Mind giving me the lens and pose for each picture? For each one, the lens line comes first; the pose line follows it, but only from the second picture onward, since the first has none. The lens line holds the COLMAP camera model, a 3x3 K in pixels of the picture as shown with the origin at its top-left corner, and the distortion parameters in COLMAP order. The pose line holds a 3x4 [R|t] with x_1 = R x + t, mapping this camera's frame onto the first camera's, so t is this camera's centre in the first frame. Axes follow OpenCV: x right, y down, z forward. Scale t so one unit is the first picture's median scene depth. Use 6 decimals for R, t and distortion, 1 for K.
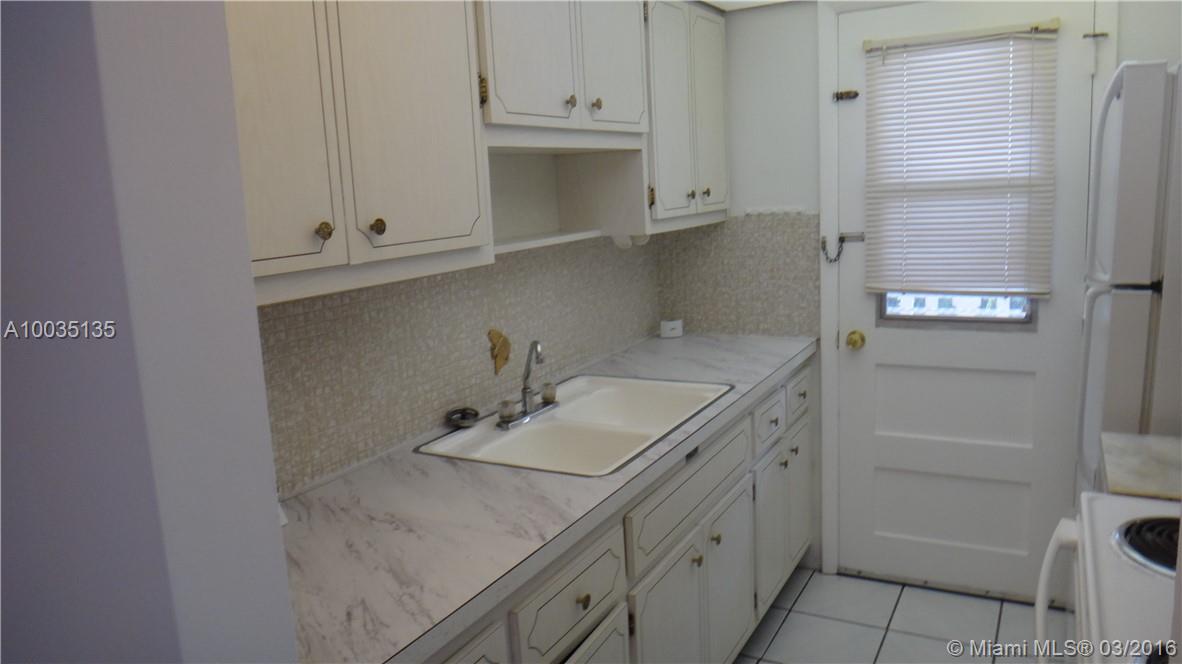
lens RADIAL K [[804.8, 0, 591.0], [0, 804.8, 332.0], [0, 0, 1]] dist [-0.050027, 0.002503]
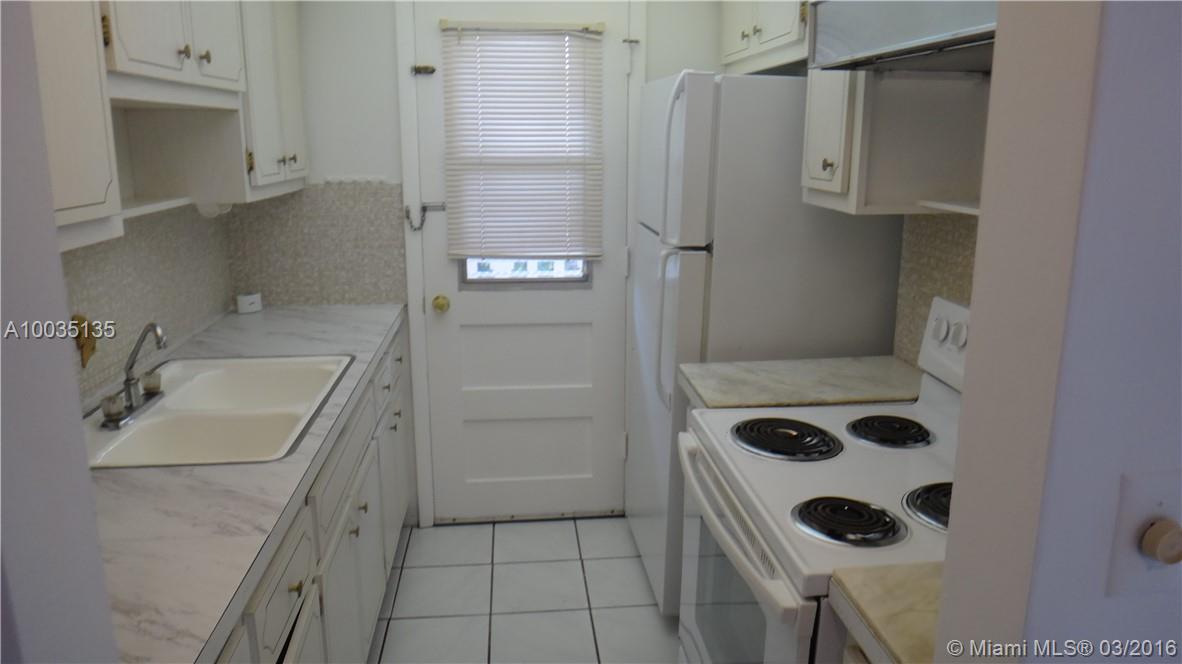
lens RADIAL K [[804.8, 0, 591.0], [0, 804.8, 332.0], [0, 0, 1]] dist [-0.050027, 0.002503]
pose [[0.817266, -0.074537, 0.571420, -0.131876], [0.051885, 0.997090, 0.055855, -0.002449], [-0.573920, -0.016001, 0.818755, 0.014474]]
